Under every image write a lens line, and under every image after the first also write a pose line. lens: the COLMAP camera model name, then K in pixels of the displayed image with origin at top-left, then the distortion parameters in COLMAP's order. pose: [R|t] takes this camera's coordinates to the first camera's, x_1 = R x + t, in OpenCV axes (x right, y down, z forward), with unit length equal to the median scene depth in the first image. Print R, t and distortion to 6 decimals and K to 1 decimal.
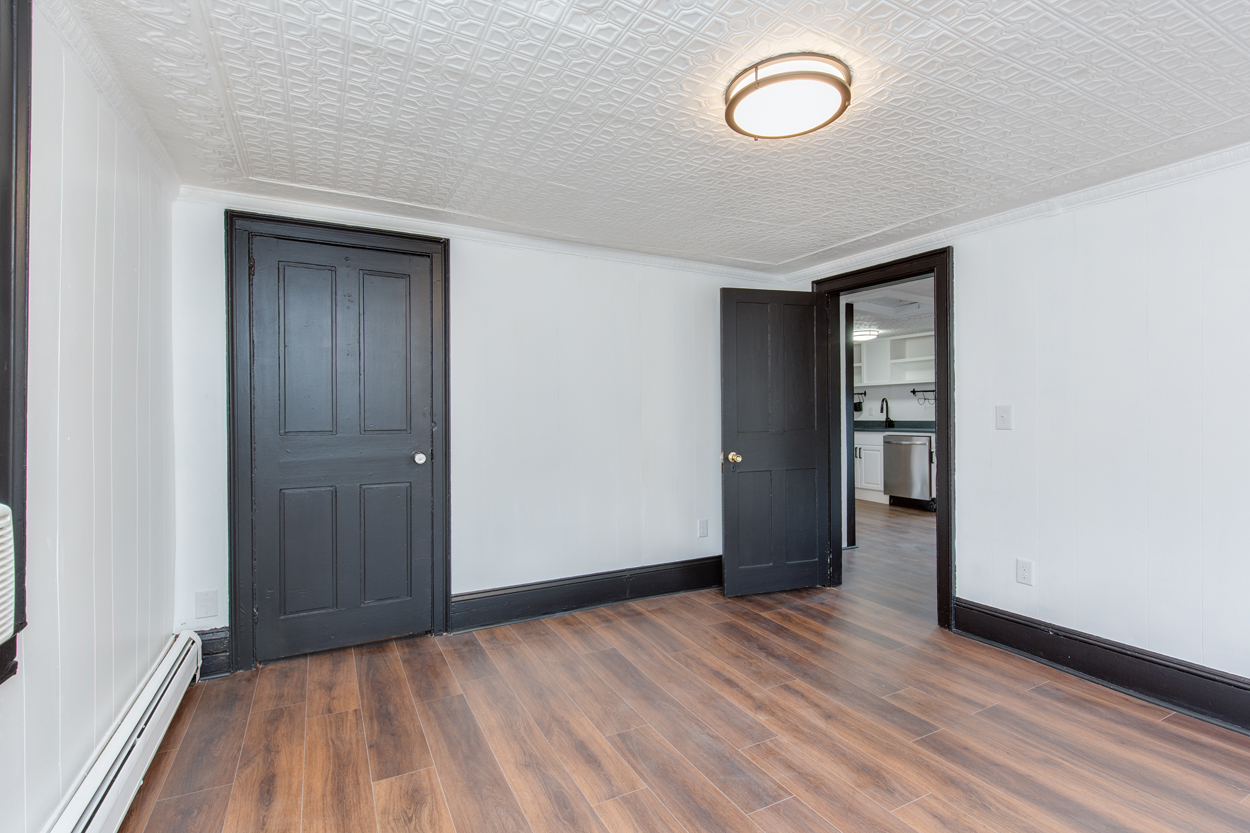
lens RADIAL K [[573.4, 0, 628.9], [0, 573.4, 412.1], [0, 0, 1]] dist [-0.000299, -0.000053]
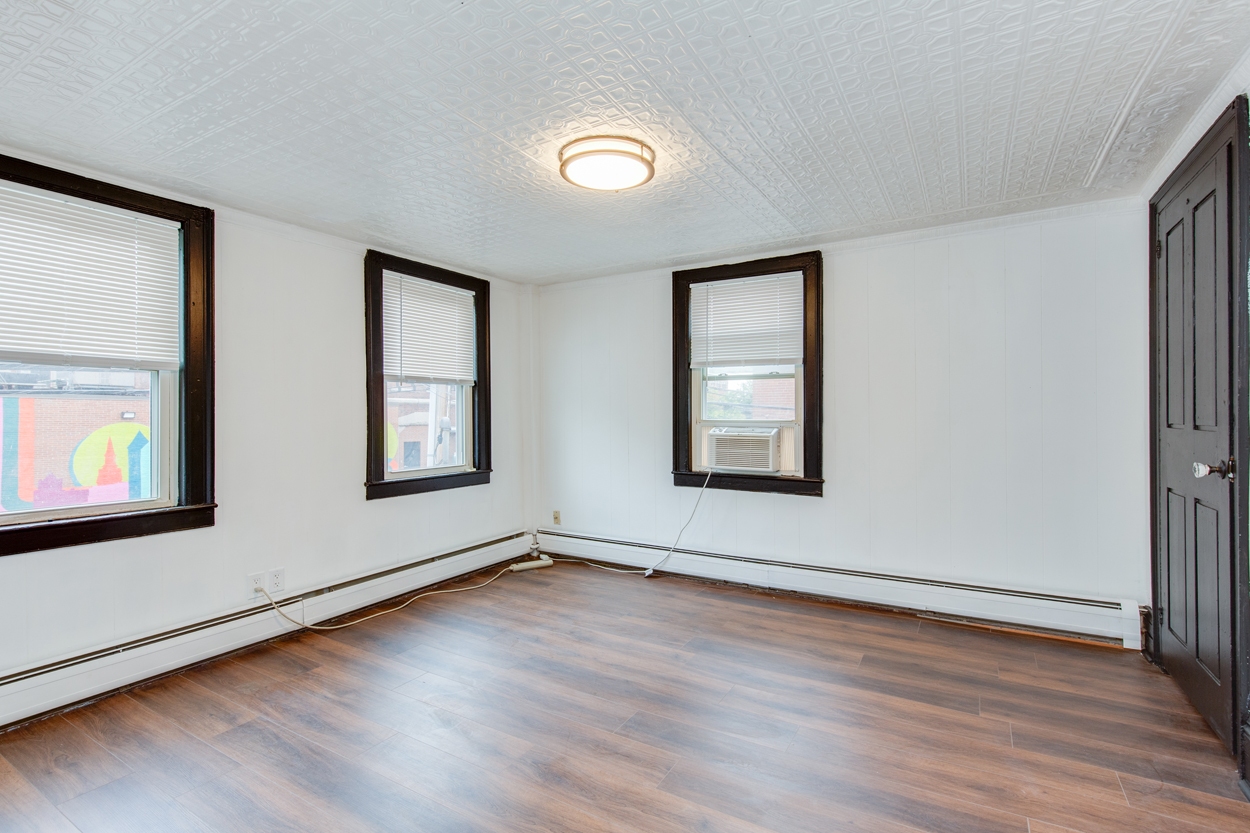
lens RADIAL K [[573.4, 0, 628.9], [0, 573.4, 412.1], [0, 0, 1]] dist [-0.000299, -0.000053]
pose [[-0.854164, 0.005956, -0.519970, 0.721837], [0.012077, 0.999892, -0.008387, 0.025003], [0.519864, -0.013444, -0.854143, 1.692585]]
